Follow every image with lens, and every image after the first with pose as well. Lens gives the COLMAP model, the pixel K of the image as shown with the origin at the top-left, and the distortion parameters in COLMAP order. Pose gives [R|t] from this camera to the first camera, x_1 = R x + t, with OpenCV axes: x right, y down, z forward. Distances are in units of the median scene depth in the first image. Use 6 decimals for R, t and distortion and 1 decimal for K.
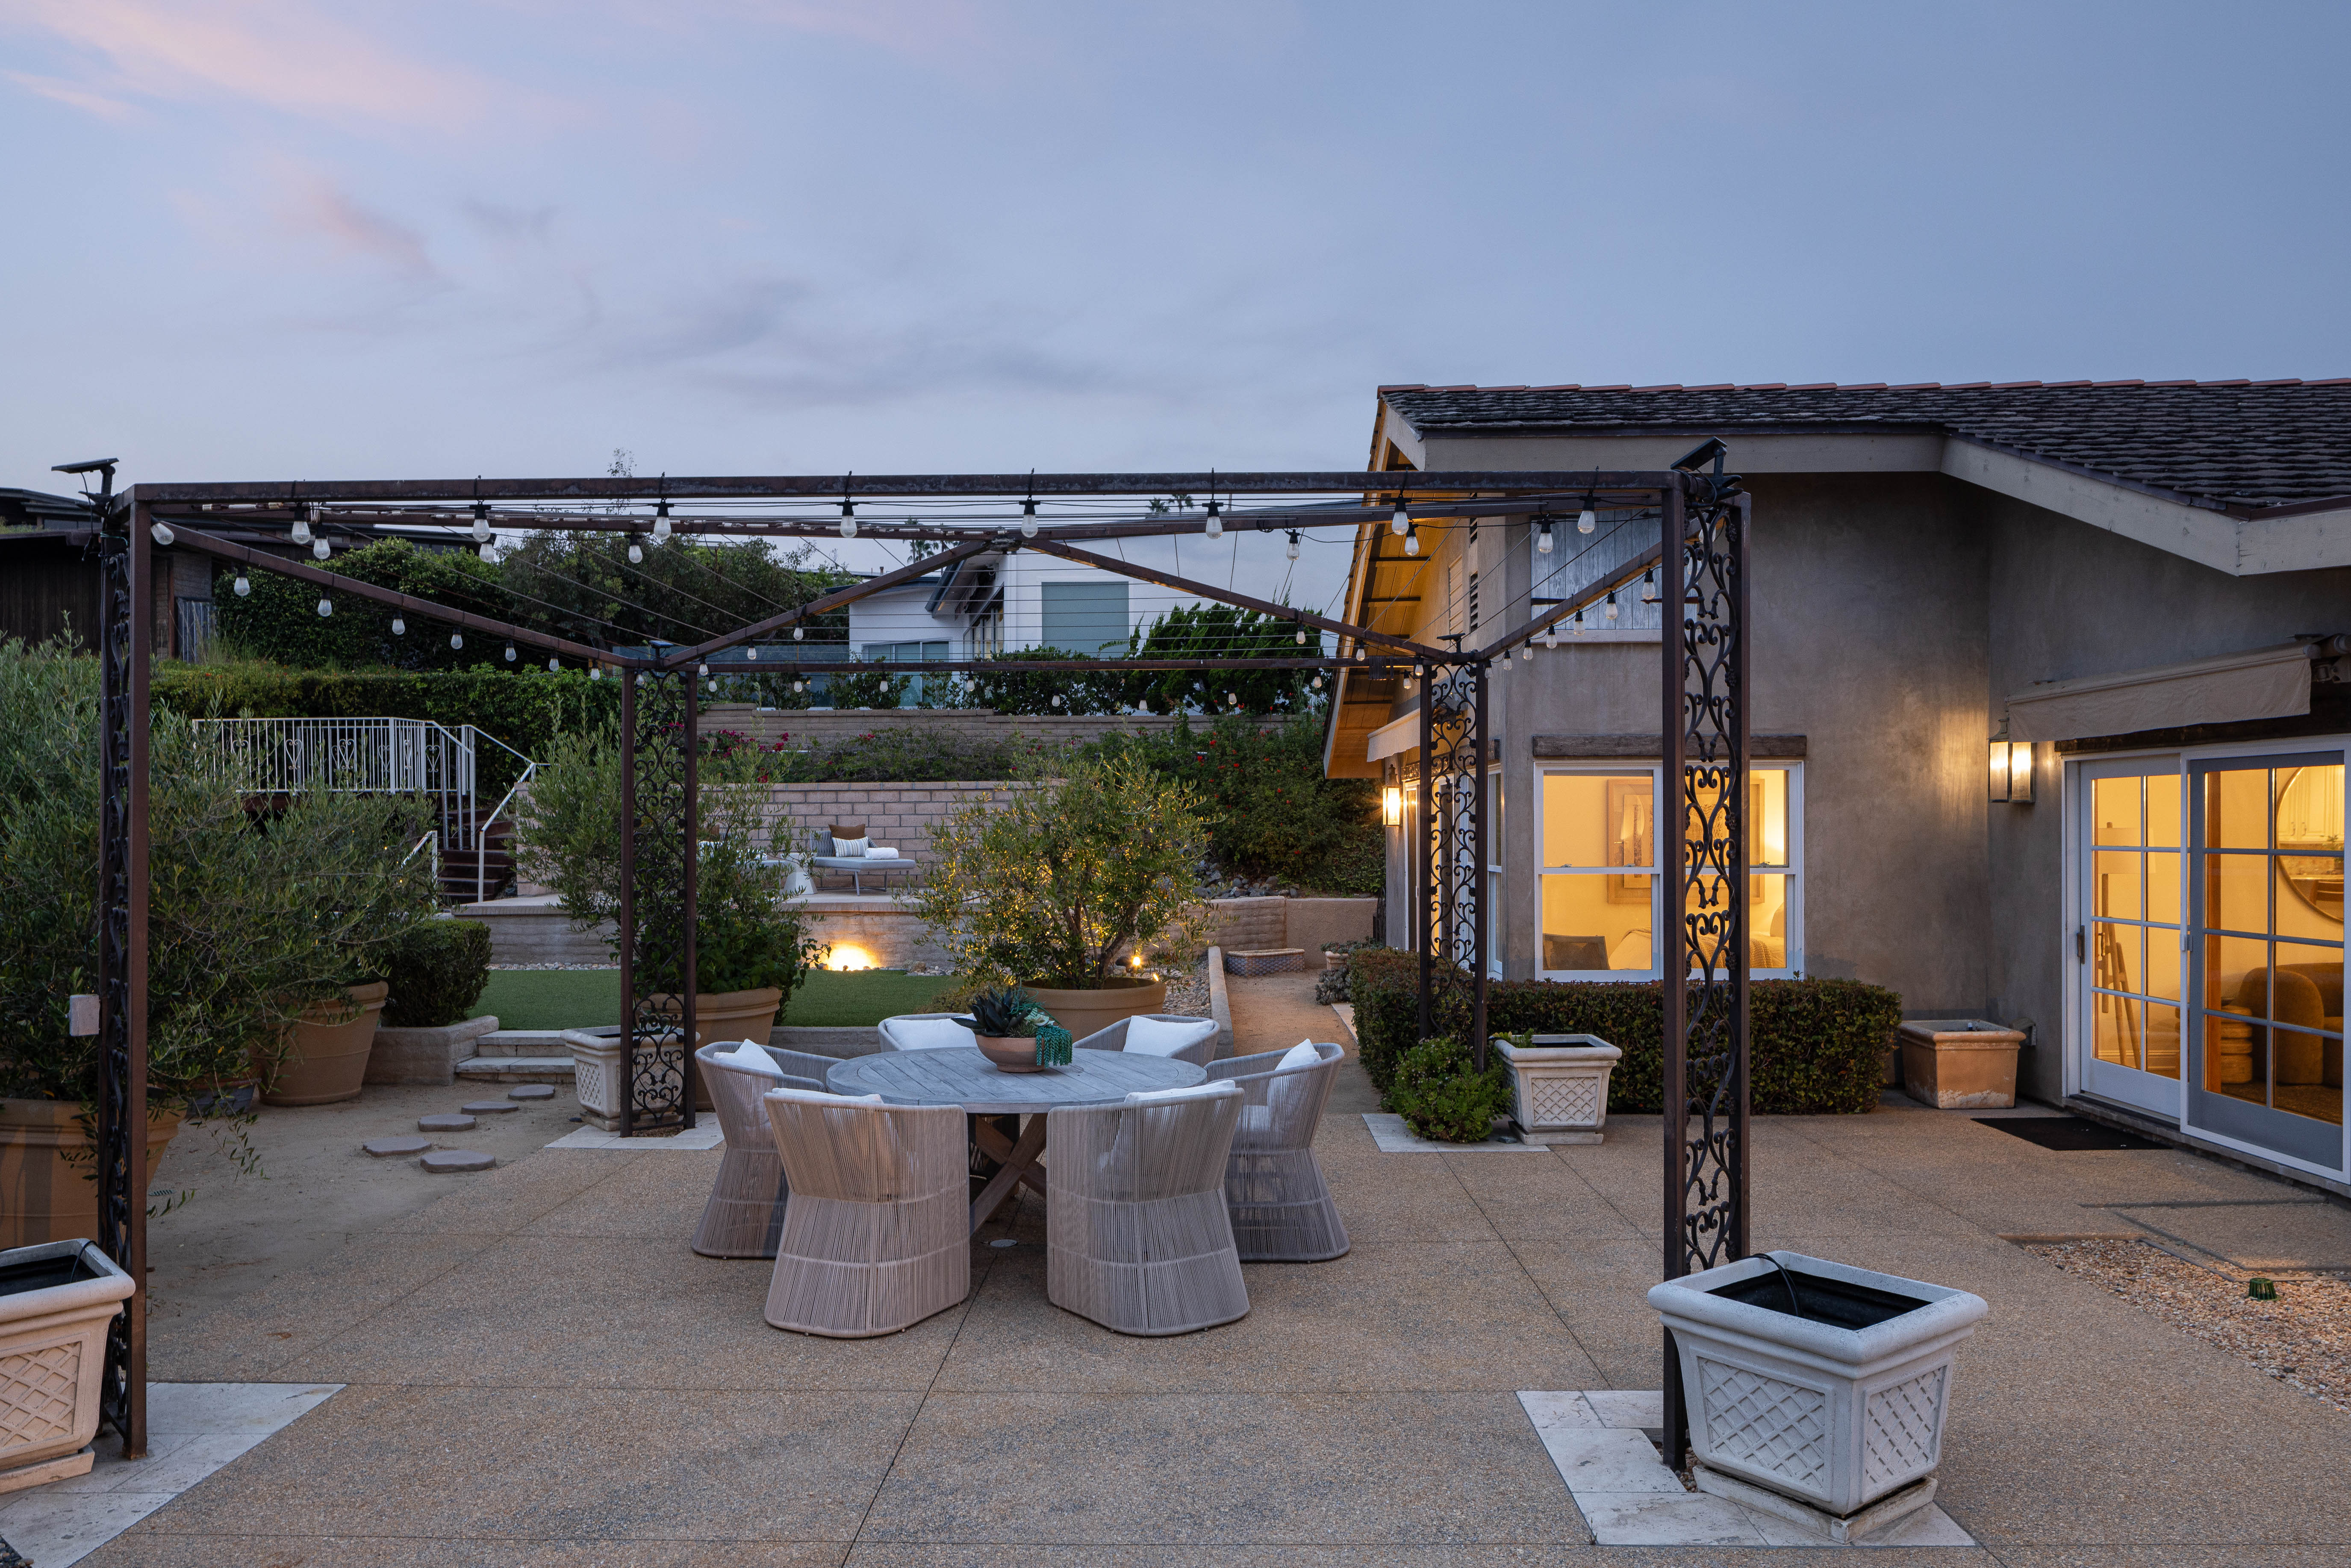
lens RADIAL K [[1581.6, 0, 1156.5], [0, 1581.6, 793.1], [0, 0, 1]] dist [-0.013885, 0.001117]
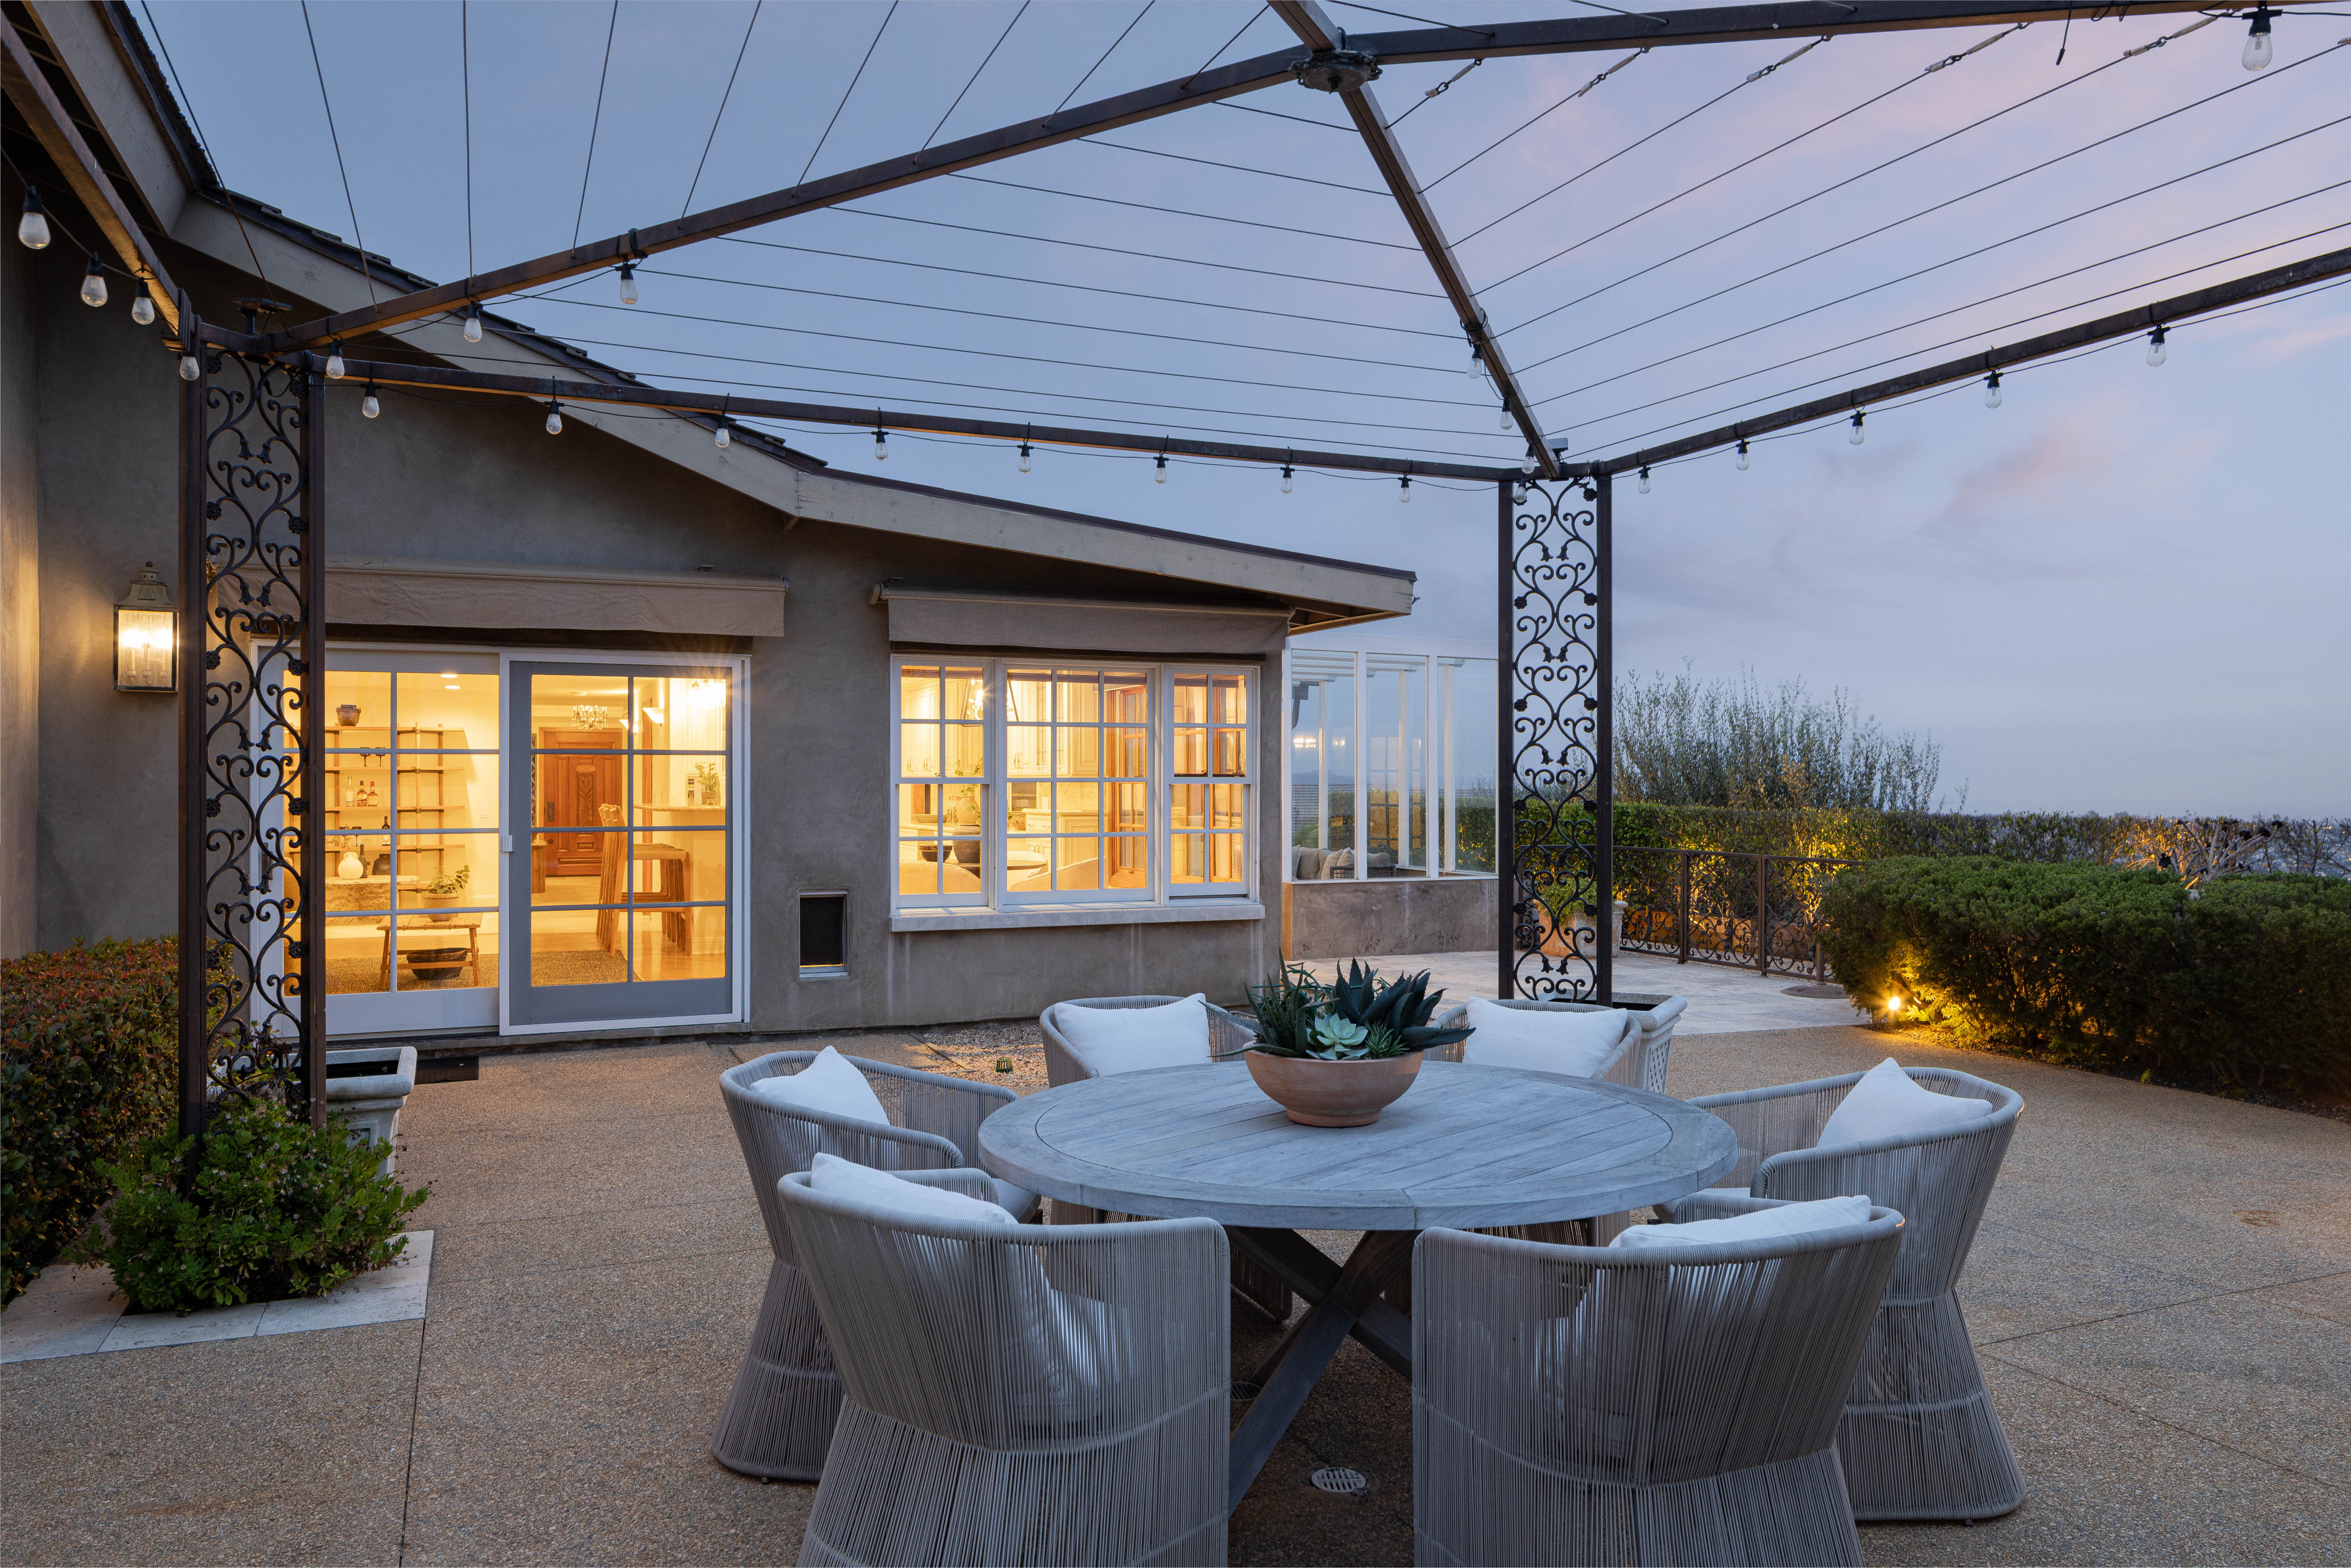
lens RADIAL K [[1581.4, 0, 1171.7], [0, 1581.4, 787.9], [0, 0, 1]] dist [-0.013885, 0.001117]
pose [[-0.424101, 0.008475, 0.905575, -0.376218], [-0.013364, 0.999789, -0.015615, 0.061501], [-0.905516, -0.018724, -0.423898, 0.920655]]
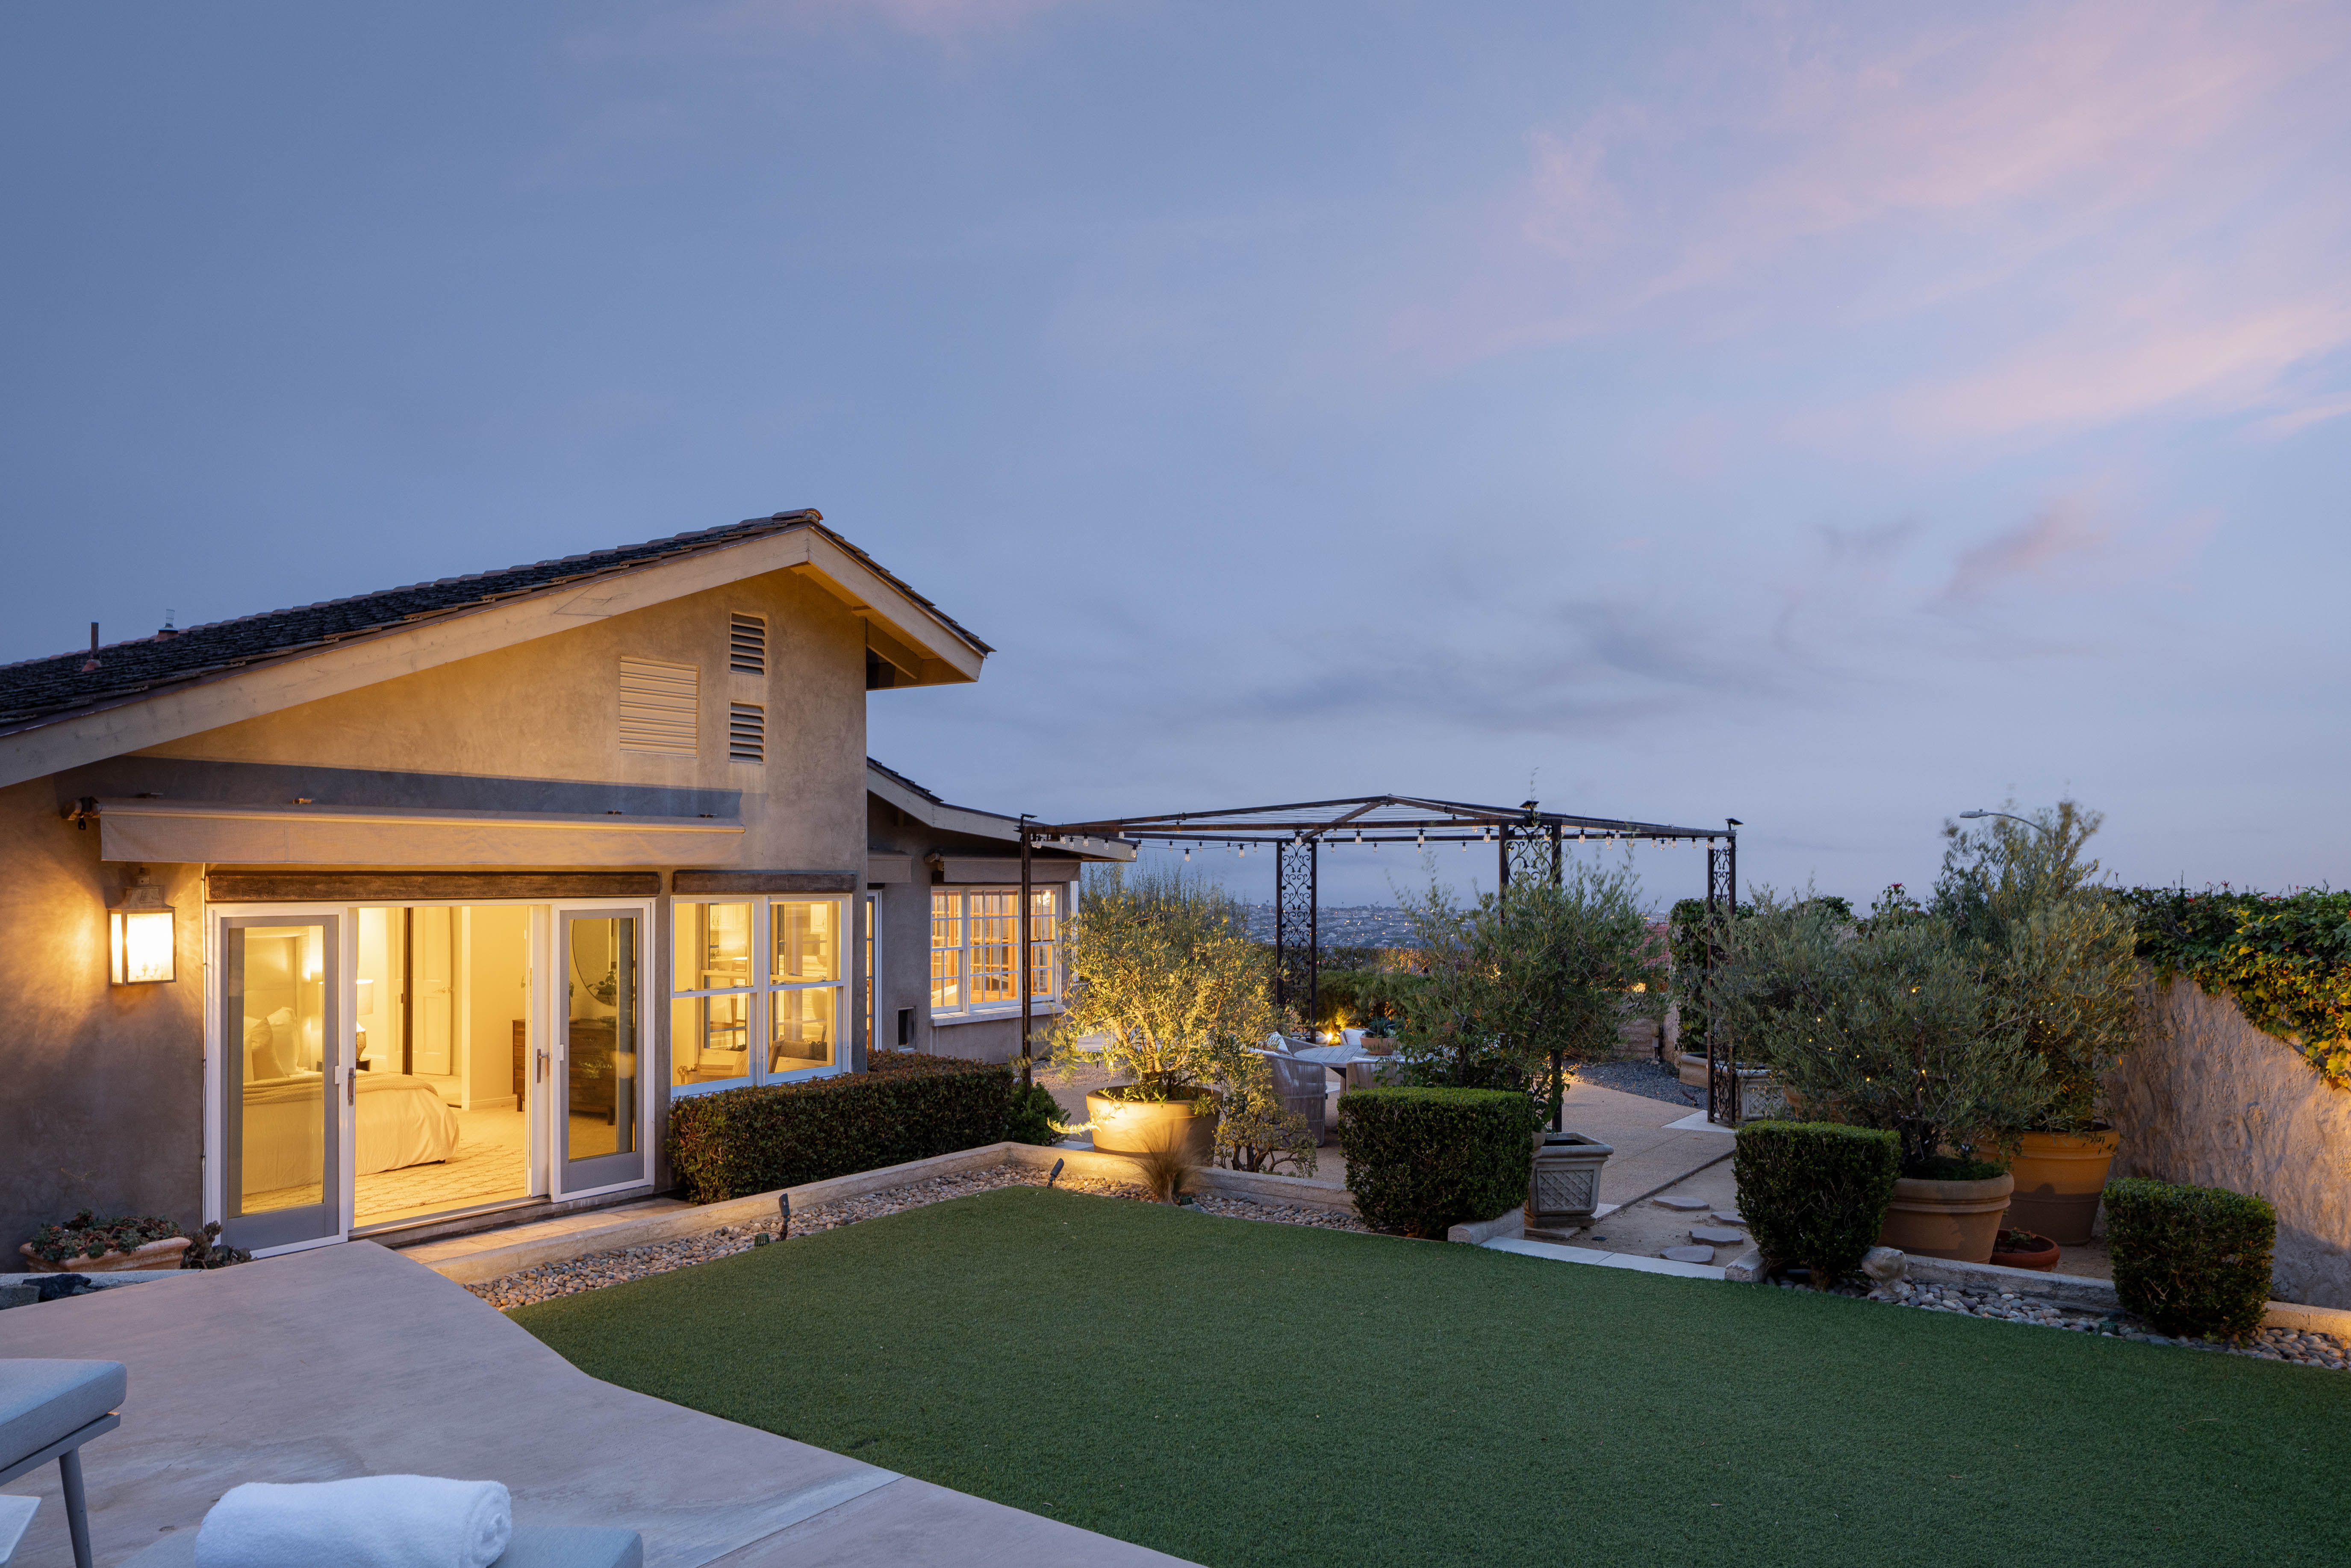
lens RADIAL K [[1581.4, 0, 1170.1], [0, 1581.4, 798.0], [0, 0, 1]] dist [-0.013885, 0.001117]
pose [[-0.836997, 0.037417, 0.545926, -0.724851], [-0.001049, 0.997548, -0.069979, -0.005821], [-0.547206, -0.059145, -0.834906, 2.120875]]
